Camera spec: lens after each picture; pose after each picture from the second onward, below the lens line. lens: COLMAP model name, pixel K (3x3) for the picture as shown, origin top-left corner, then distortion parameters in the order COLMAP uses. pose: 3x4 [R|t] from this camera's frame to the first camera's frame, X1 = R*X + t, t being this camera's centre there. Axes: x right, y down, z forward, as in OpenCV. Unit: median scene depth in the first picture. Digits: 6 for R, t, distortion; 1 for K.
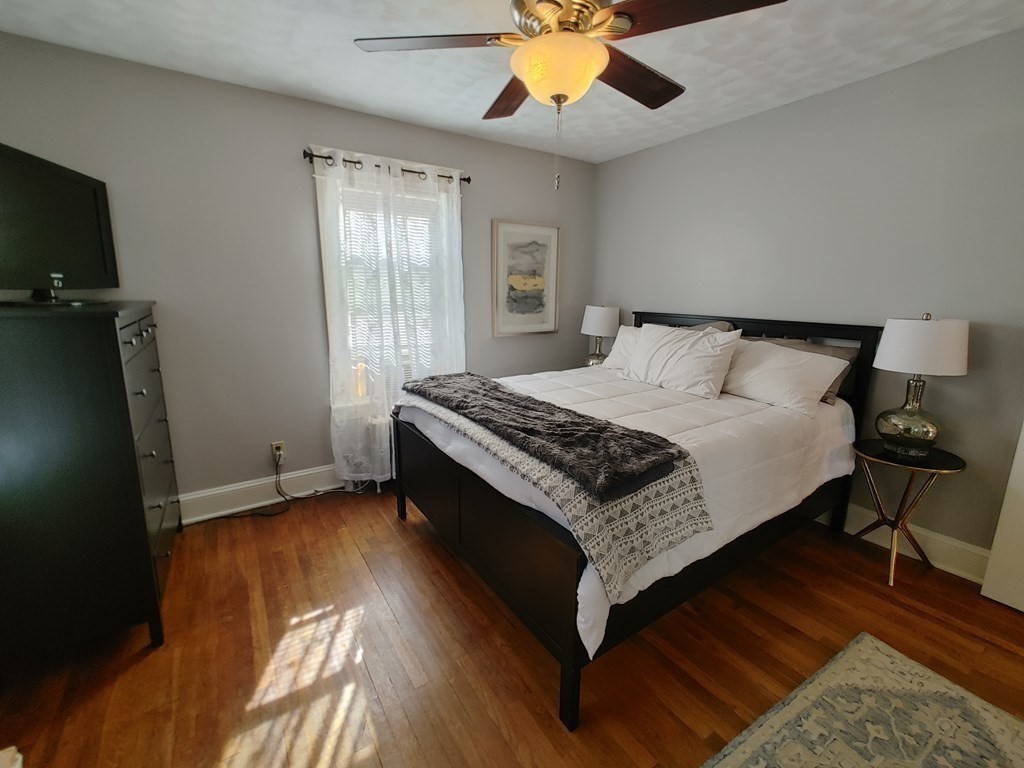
lens RADIAL K [[436.9, 0, 513.5], [0, 436.9, 378.1], [0, 0, 1]] dist [0.003287, 0.001419]
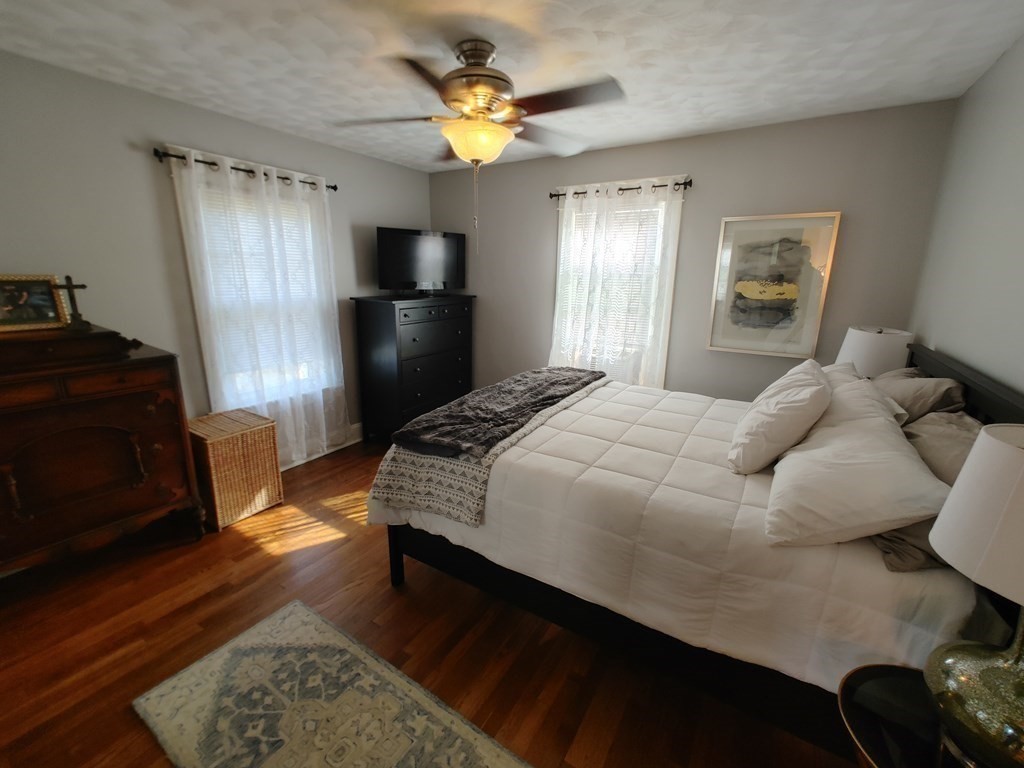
lens RADIAL K [[436.9, 0, 513.5], [0, 436.9, 378.1], [0, 0, 1]] dist [0.003287, 0.001419]
pose [[0.435321, 0.200433, -0.877680, 0.598732], [-0.196021, 0.972614, 0.124889, -0.072139], [0.878676, 0.117677, 0.462688, 0.239699]]
